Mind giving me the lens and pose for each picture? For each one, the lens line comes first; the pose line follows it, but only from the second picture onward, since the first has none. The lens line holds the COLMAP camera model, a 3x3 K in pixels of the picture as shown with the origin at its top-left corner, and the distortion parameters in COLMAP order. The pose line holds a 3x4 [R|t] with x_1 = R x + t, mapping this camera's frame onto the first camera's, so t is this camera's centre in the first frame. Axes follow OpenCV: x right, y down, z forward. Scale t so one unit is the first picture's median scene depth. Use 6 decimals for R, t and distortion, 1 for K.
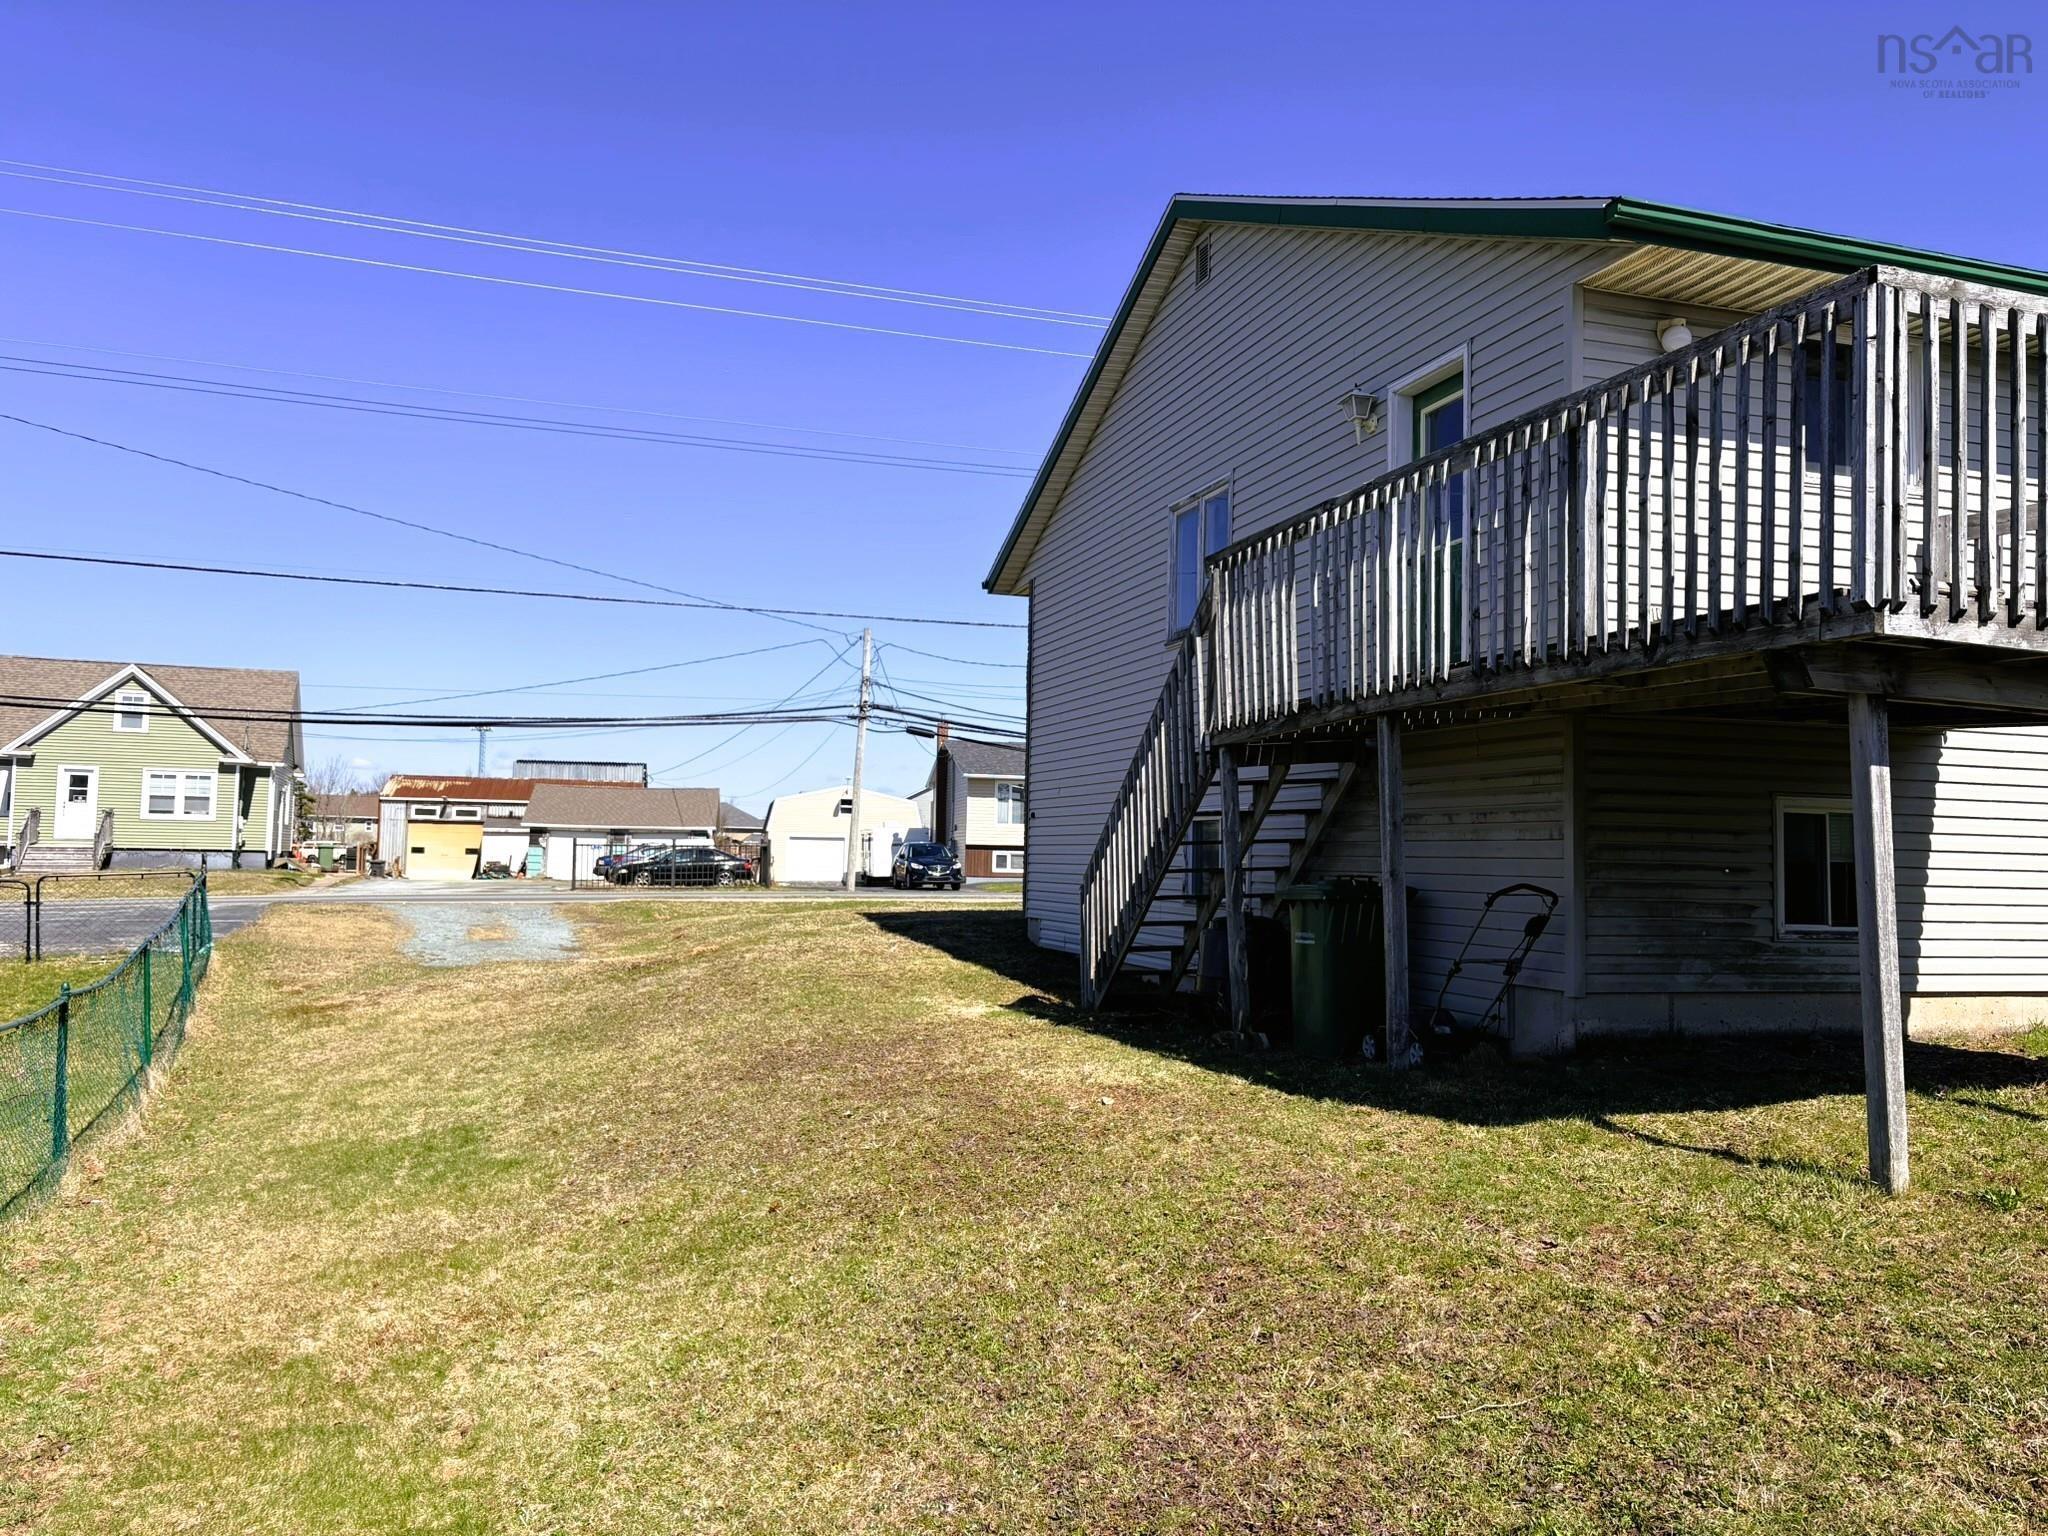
lens RADIAL K [[1529.8, 0, 1035.6], [0, 1529.8, 773.2], [0, 0, 1]] dist [0.024388, -0.042720]
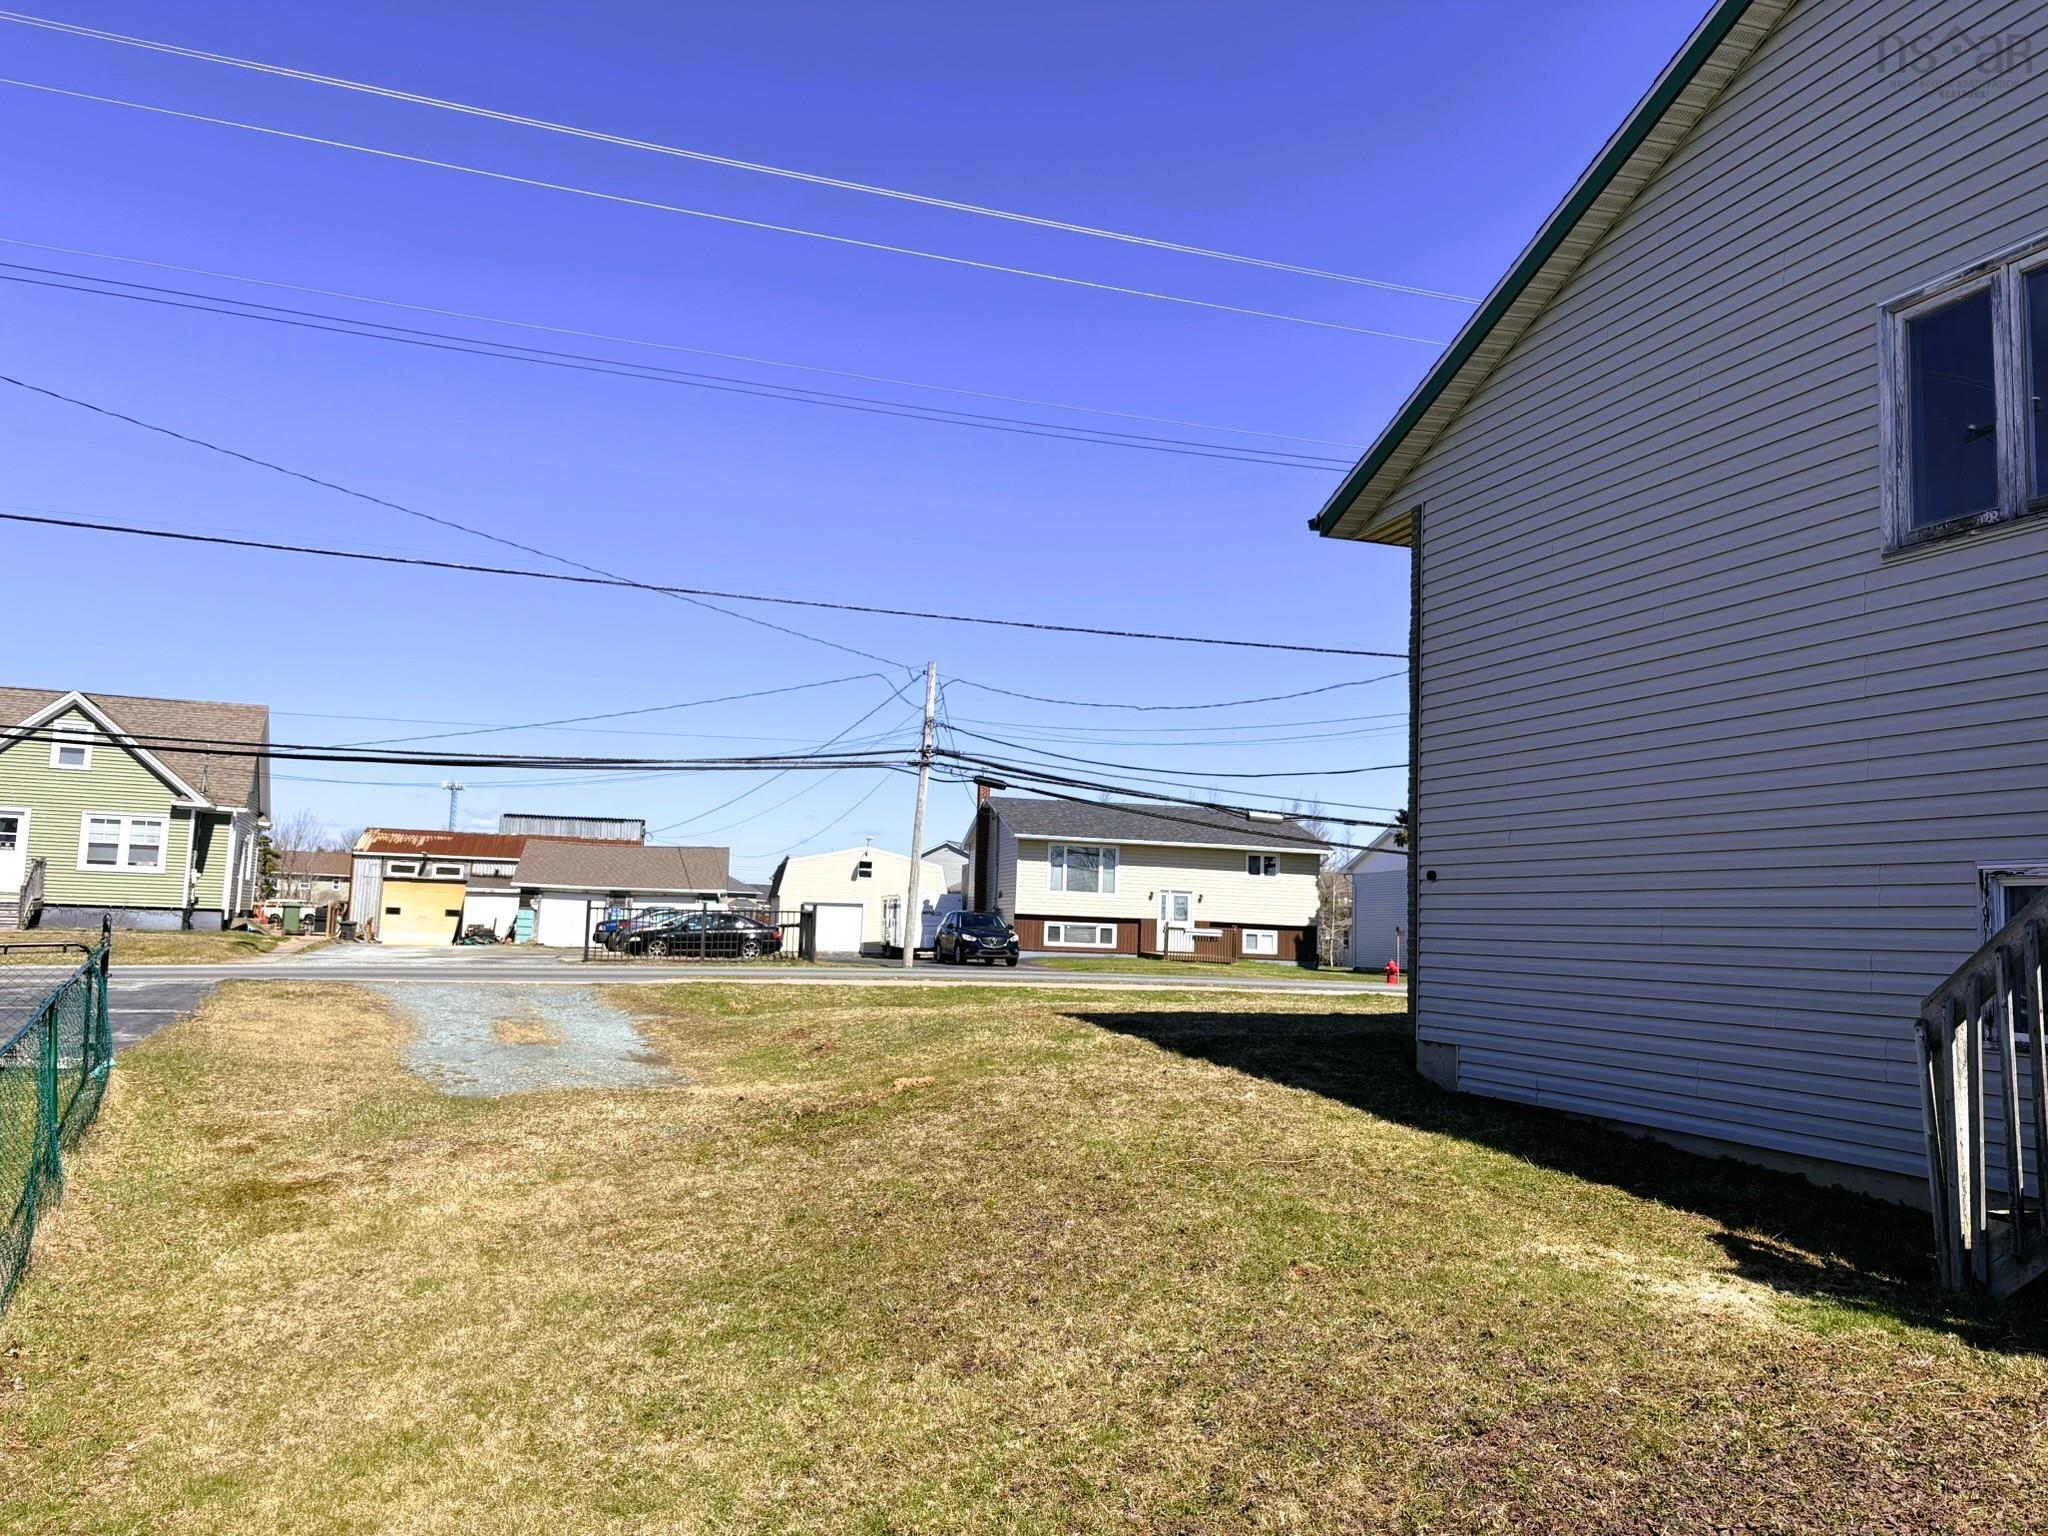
lens RADIAL K [[1534.5, 0, 1024.0], [0, 1534.5, 768.0], [0, 0, 1]] dist [0.038317, -0.062318]
pose [[0.999835, 0.015748, 0.009000, -0.060153], [-0.015297, 0.998723, -0.048159, 0.005987], [-0.009747, 0.048013, 0.998799, 0.125941]]
